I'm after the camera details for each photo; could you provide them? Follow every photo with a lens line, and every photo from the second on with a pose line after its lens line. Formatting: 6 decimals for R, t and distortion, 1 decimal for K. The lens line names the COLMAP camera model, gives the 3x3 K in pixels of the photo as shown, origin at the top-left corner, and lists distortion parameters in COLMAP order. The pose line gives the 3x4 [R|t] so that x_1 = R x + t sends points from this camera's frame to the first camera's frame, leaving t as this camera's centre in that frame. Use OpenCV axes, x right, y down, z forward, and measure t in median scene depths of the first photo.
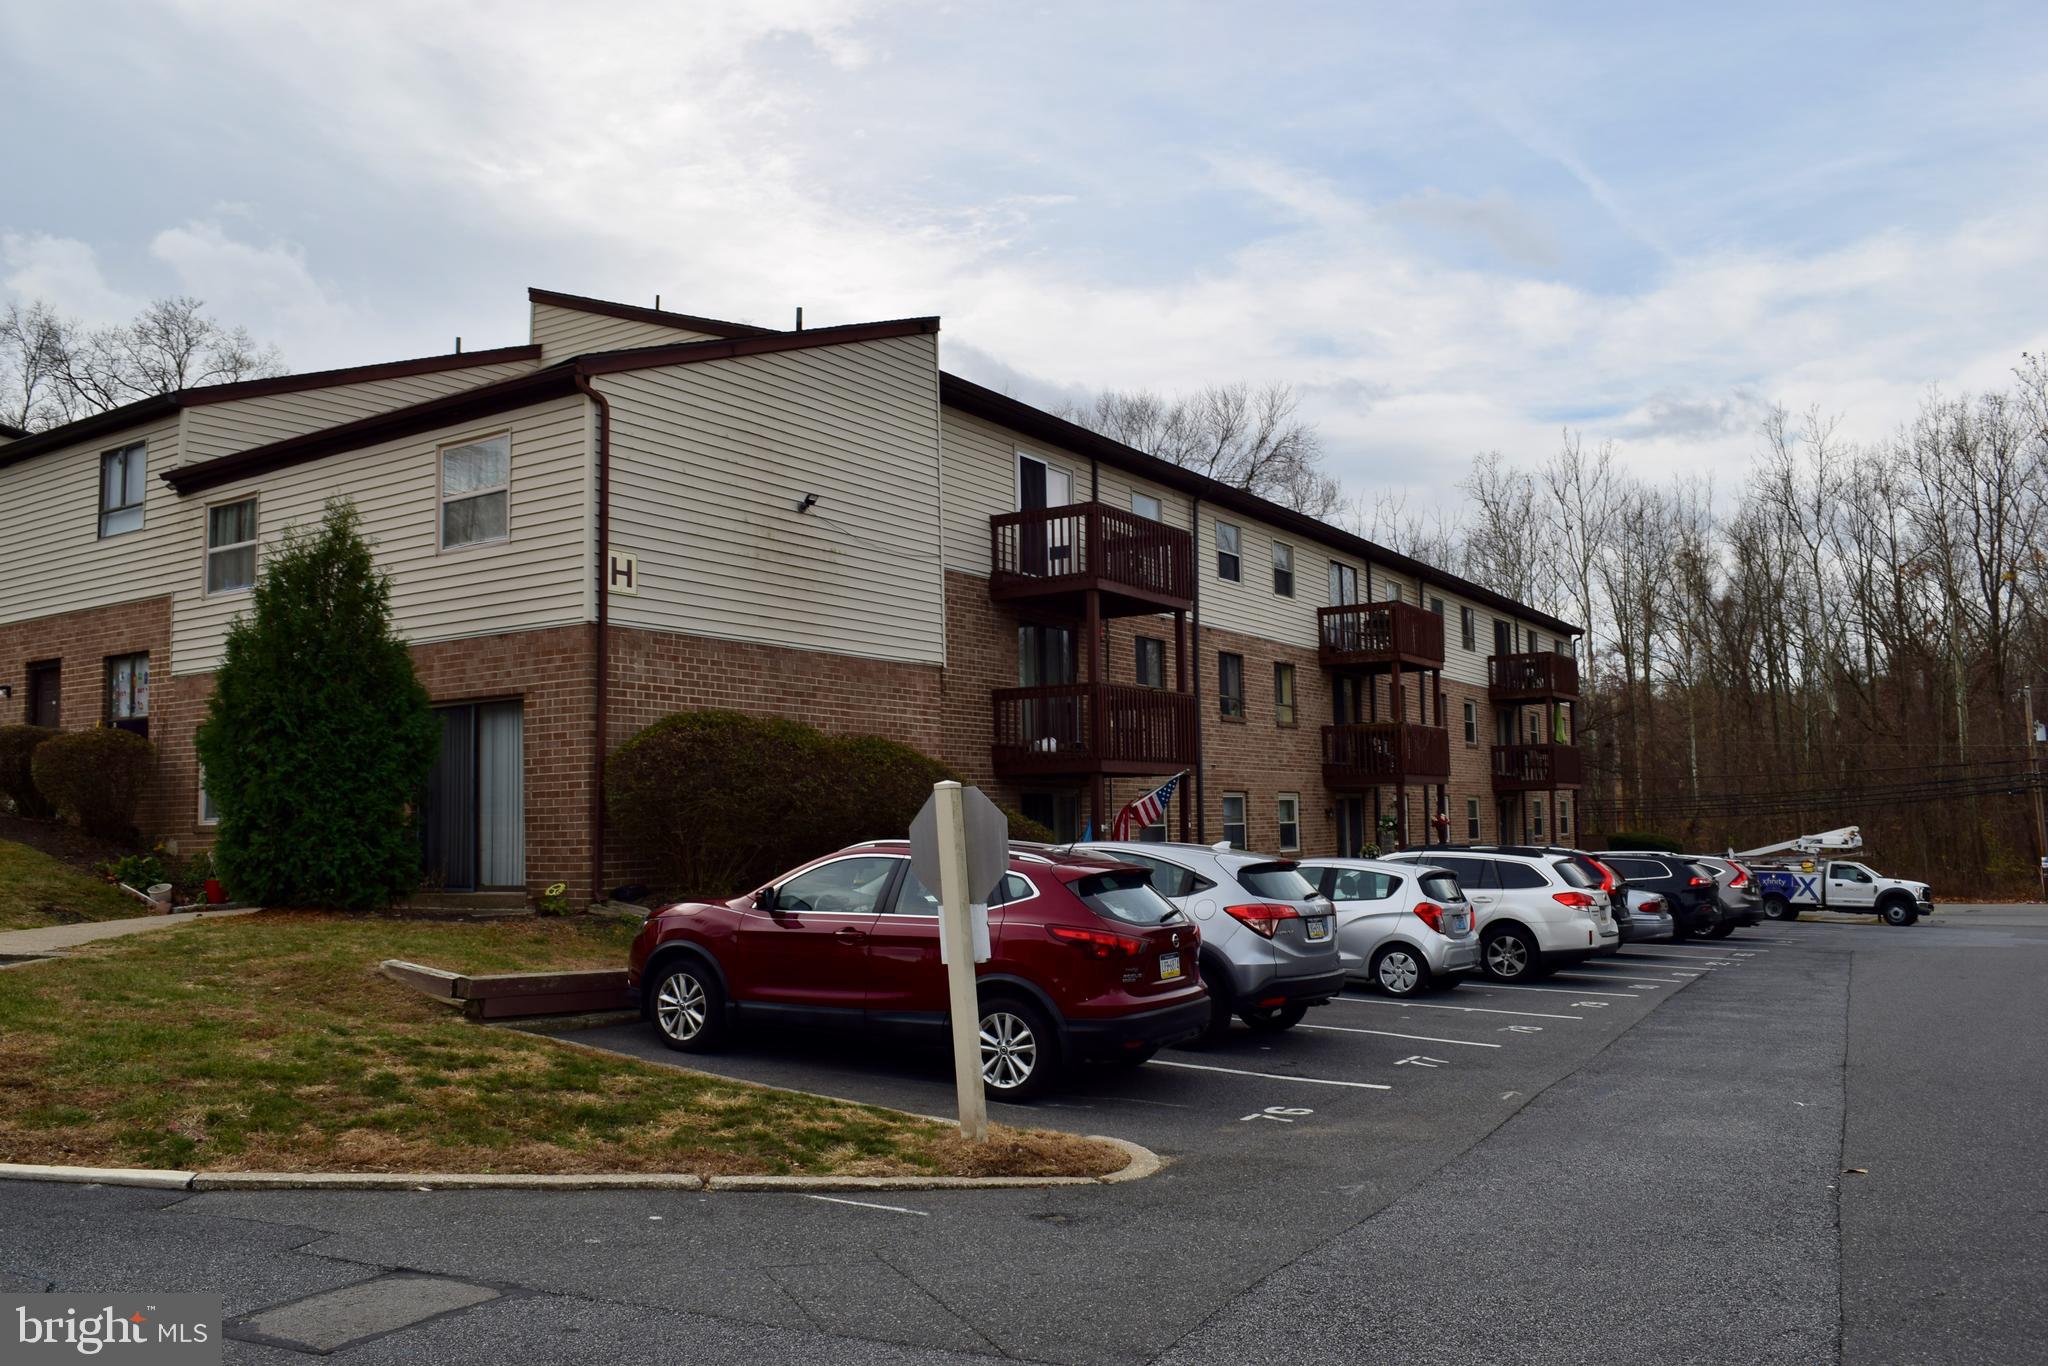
lens RADIAL K [[1595.5, 0, 1024.0], [0, 1595.5, 683.0], [0, 0, 1]] dist [-0.087627, 0.004270]
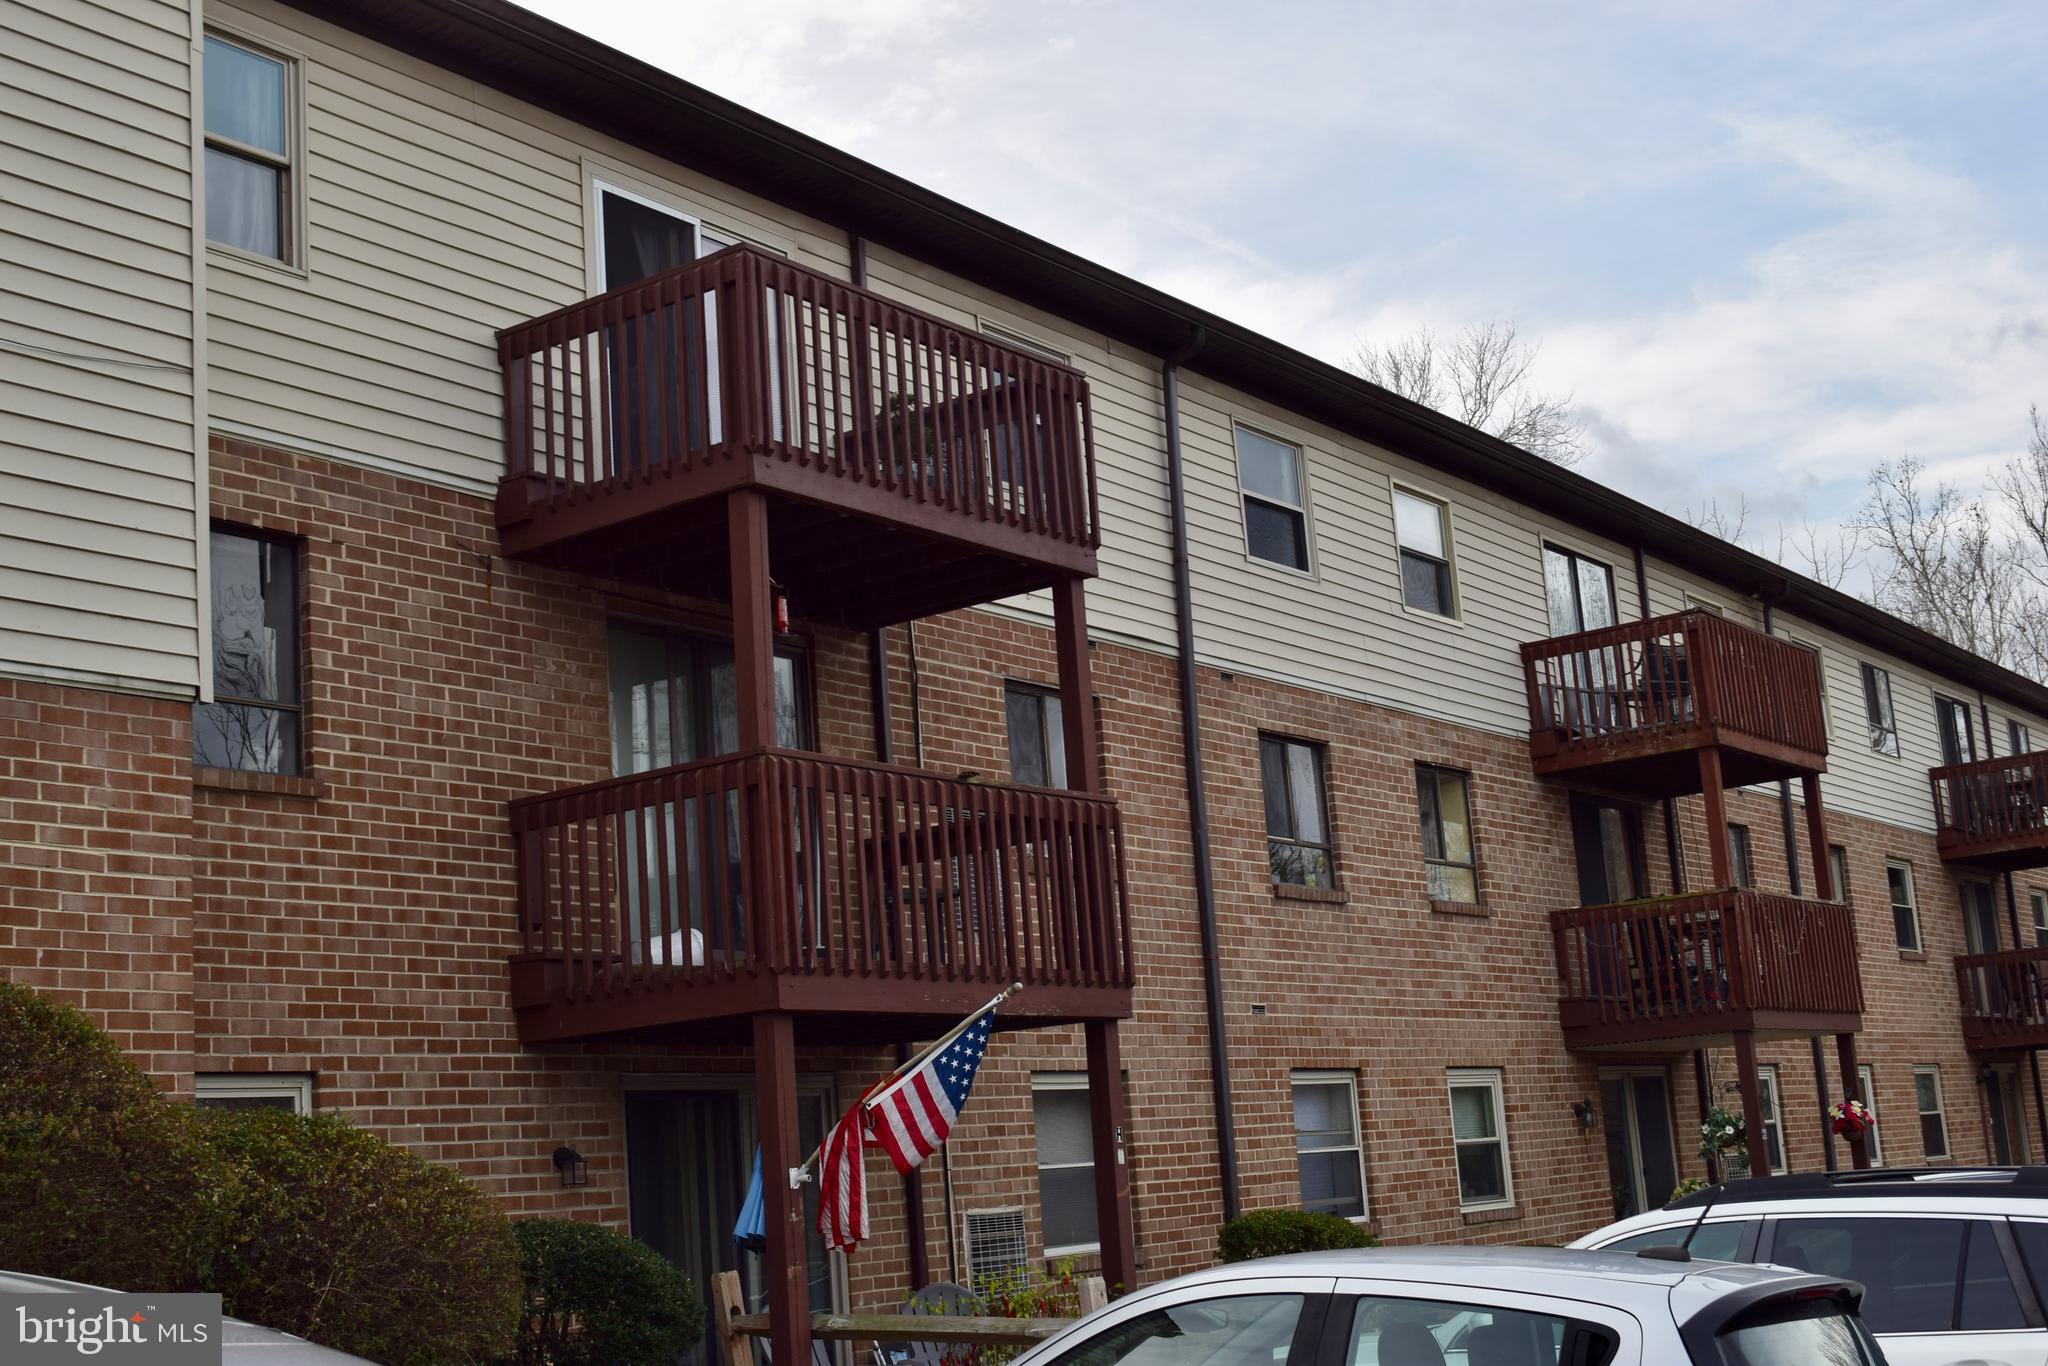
lens RADIAL K [[2530.5, 0, 1024.0], [0, 2530.5, 683.0], [0, 0, 1]] dist [-0.030494, -0.028505]
pose [[0.996253, -0.065614, -0.056353, 0.090678], [0.059244, 0.992373, -0.108103, 0.032381], [0.063016, 0.104360, 0.992541, 0.313068]]
